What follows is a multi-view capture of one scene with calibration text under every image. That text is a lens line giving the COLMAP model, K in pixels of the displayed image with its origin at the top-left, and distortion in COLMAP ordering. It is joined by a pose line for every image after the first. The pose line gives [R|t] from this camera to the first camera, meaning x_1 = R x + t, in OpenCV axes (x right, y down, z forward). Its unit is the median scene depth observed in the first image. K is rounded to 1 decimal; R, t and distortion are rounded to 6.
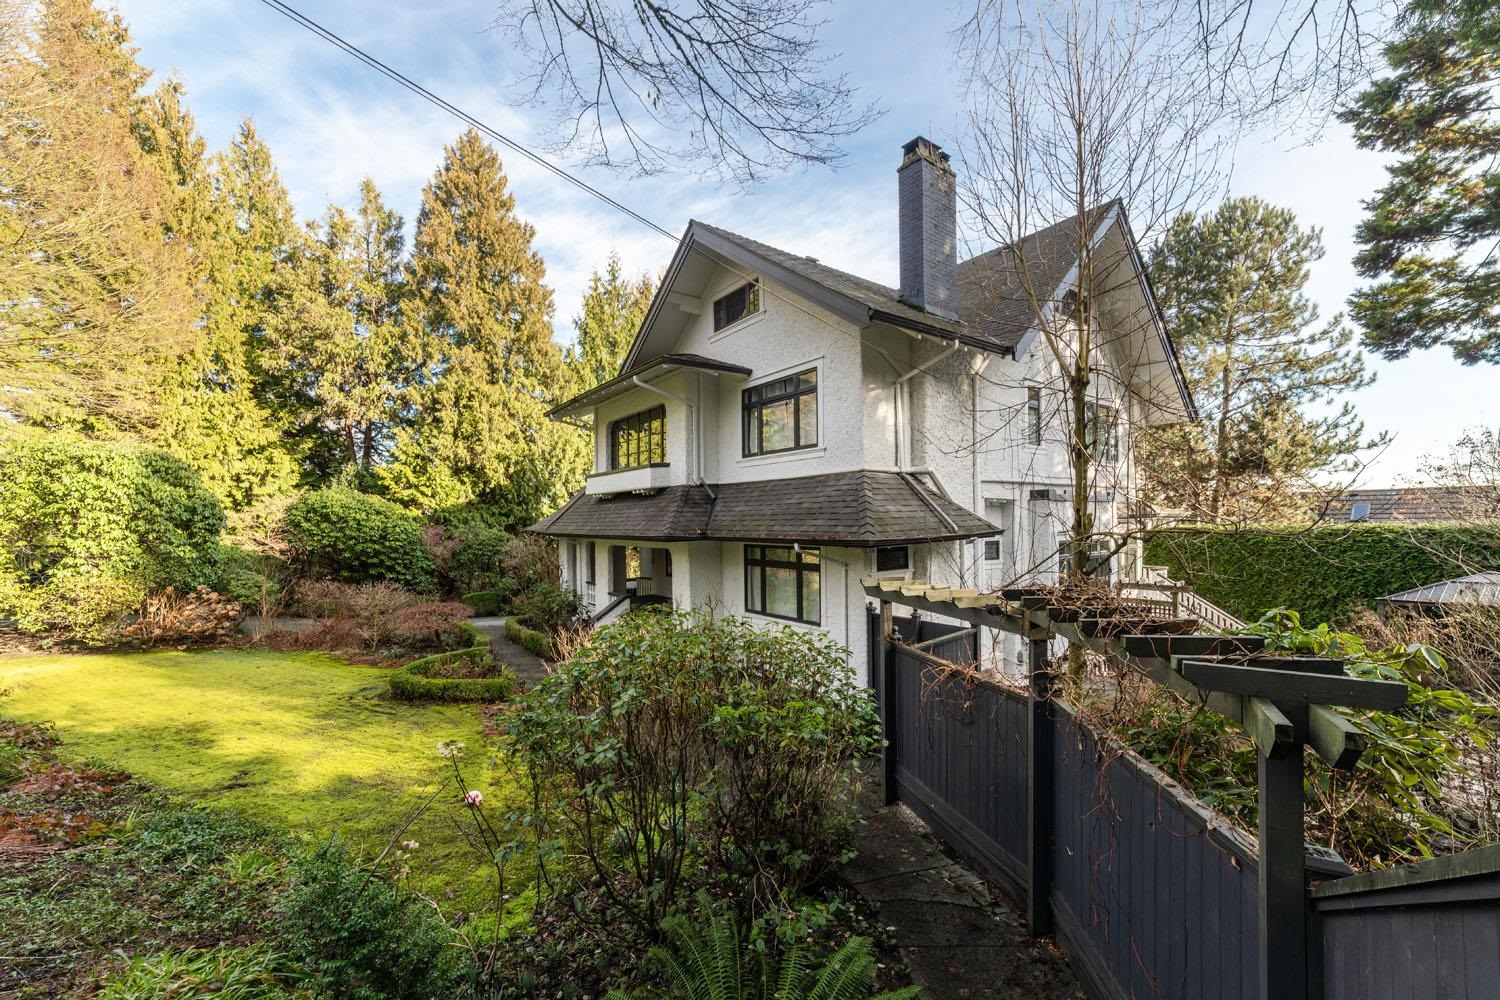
lens RADIAL K [[592.6, 0, 749.0], [0, 592.6, 525.8], [0, 0, 1]] dist [-0.003320, 0.000096]
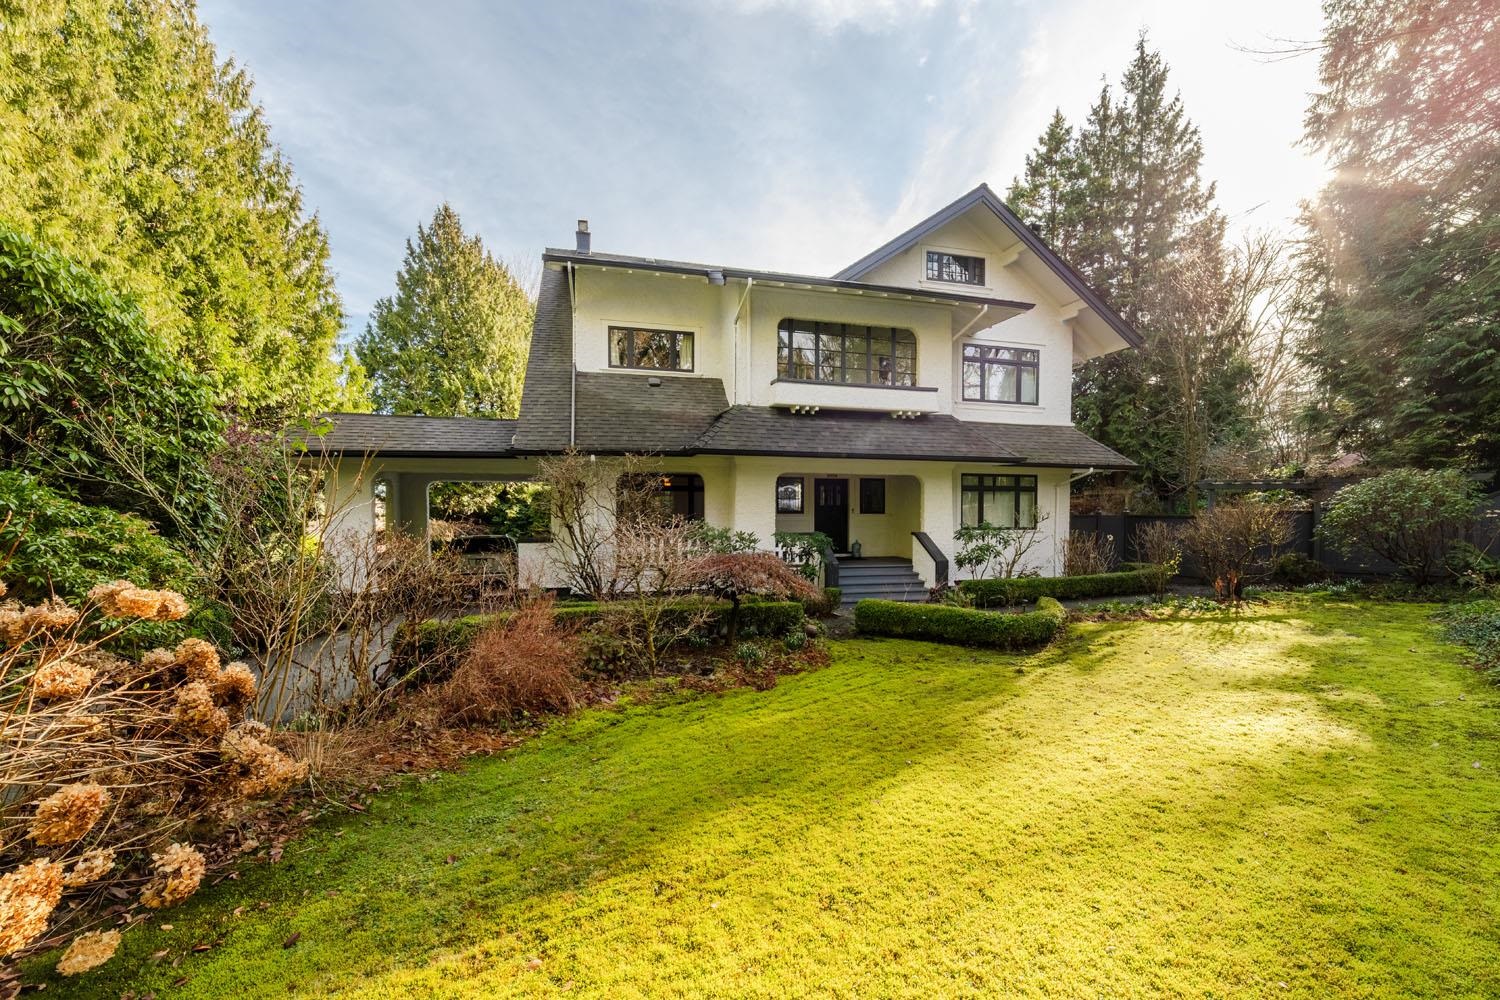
lens RADIAL K [[592.6, 0, 749.0], [0, 592.6, 525.8], [0, 0, 1]] dist [-0.003320, 0.000096]
pose [[0.359949, -0.017192, 0.932813, -0.588611], [-0.001512, 0.999818, 0.019011, 0.052471], [-0.932971, -0.008254, 0.359858, 0.447199]]
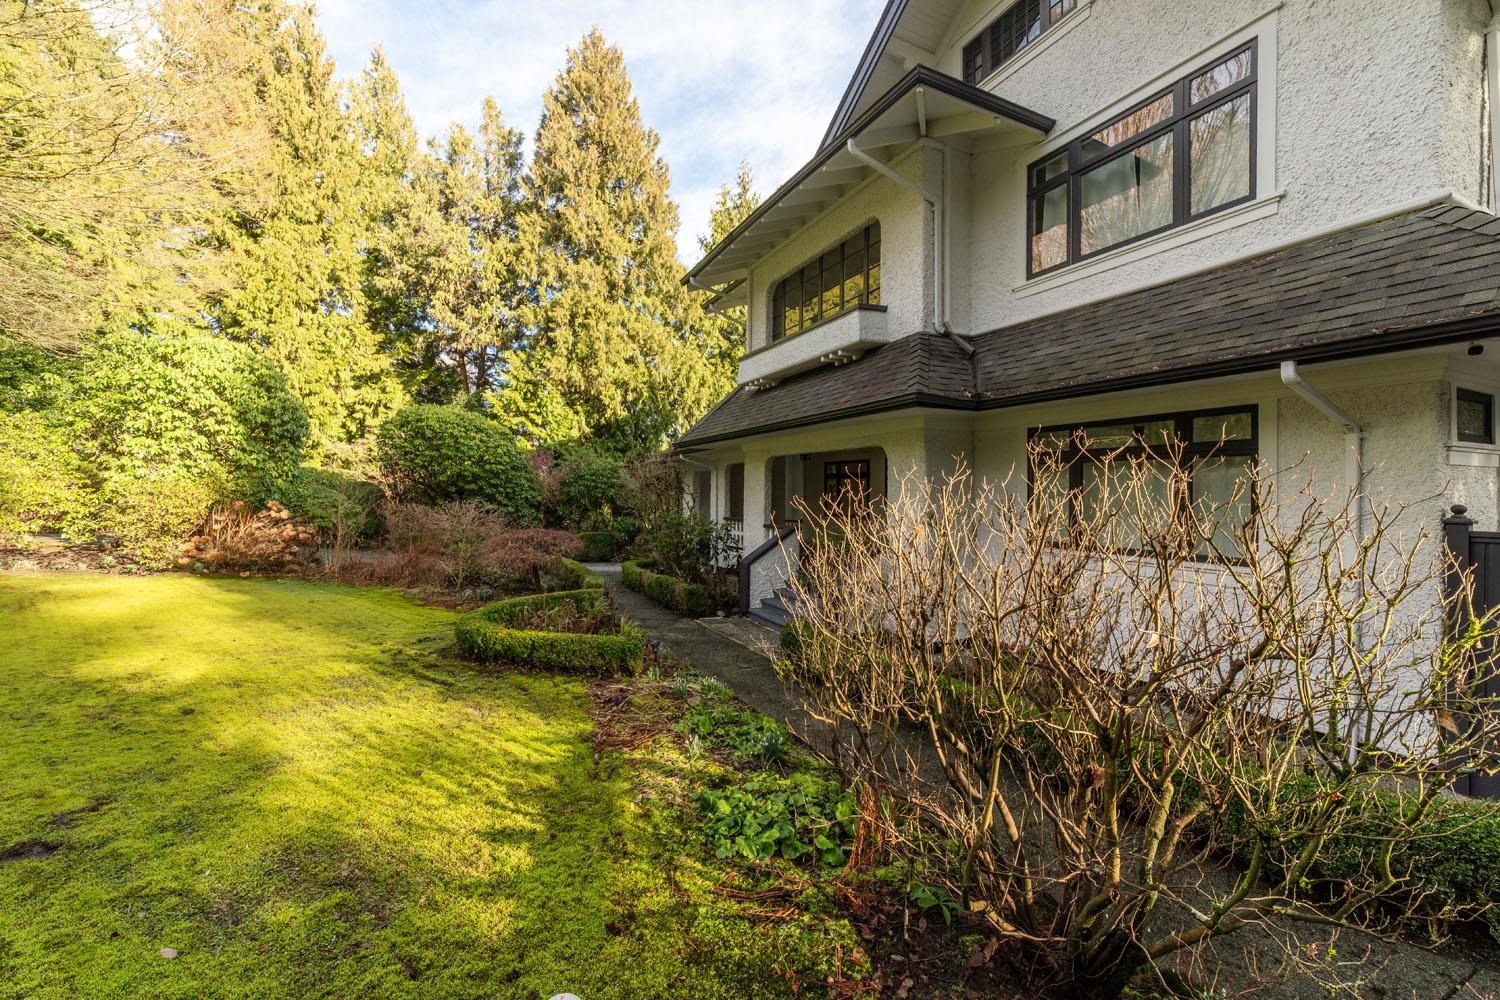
lens RADIAL K [[598.1, 0, 750.0], [0, 598.1, 500.0], [0, 0, 1]] dist [-0.009899, -0.000222]
pose [[0.985464, 0.024687, -0.168079, -0.080661], [-0.024746, 0.999692, 0.001739, 0.048366], [0.168070, 0.002446, 0.985772, 0.177690]]
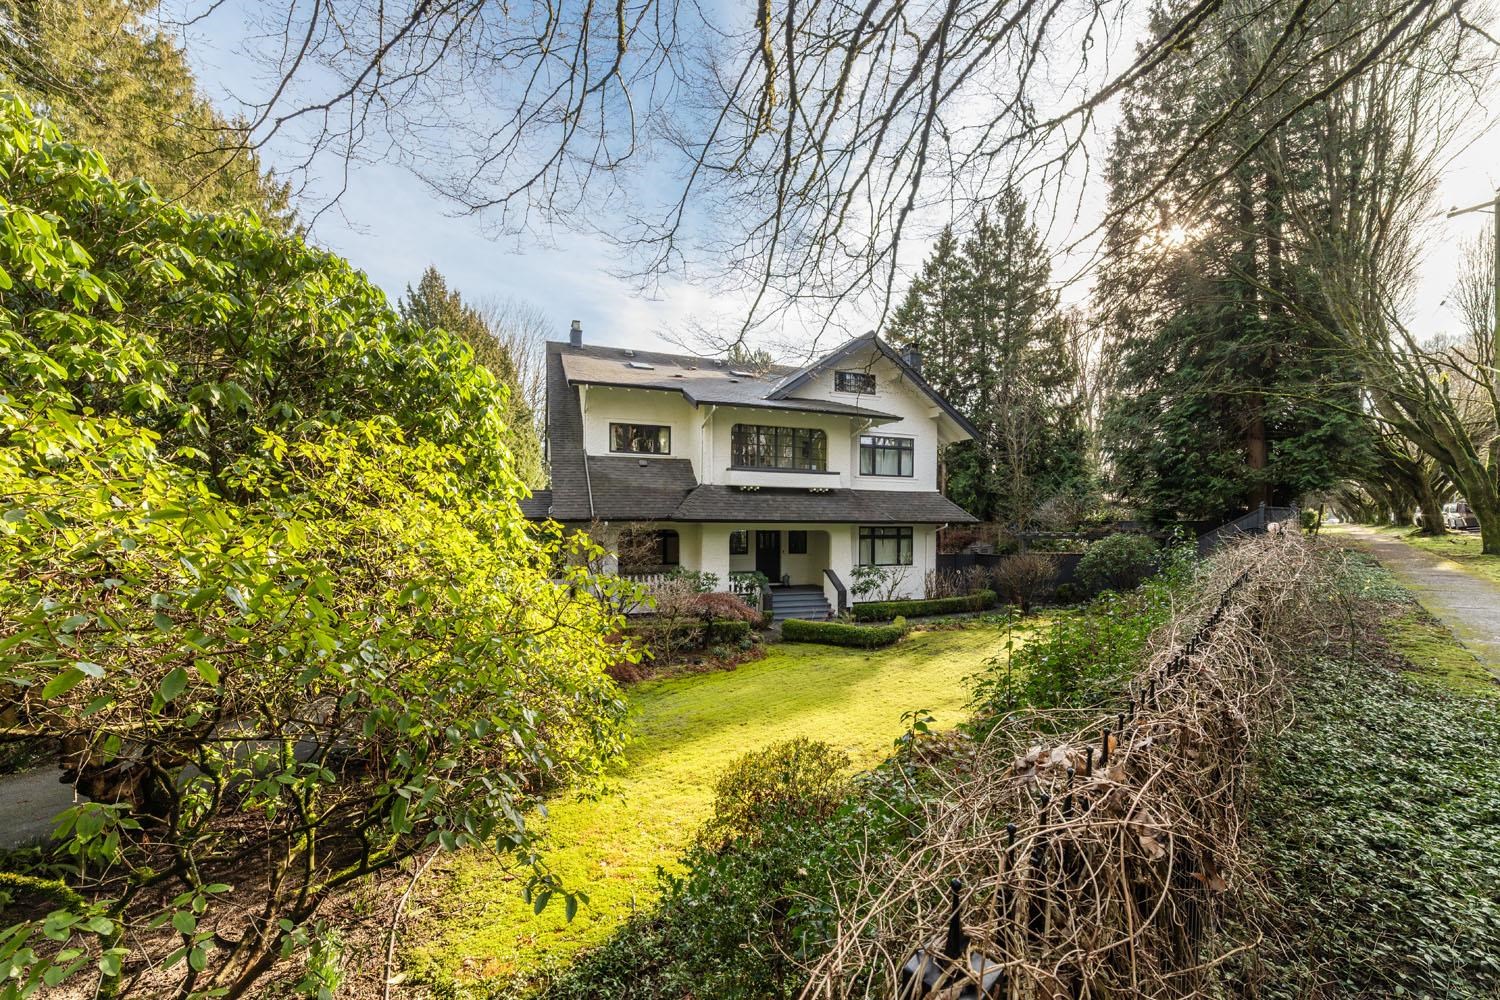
lens RADIAL K [[575.3, 0, 746.7], [0, 575.3, 537.8], [0, 0, 1]] dist [-0.025785, 0.000023]
pose [[0.268166, -0.014577, 0.963263, -0.769932], [-0.005008, 0.999851, 0.016525, 0.017024], [-0.963360, -0.009255, 0.268053, 0.401723]]
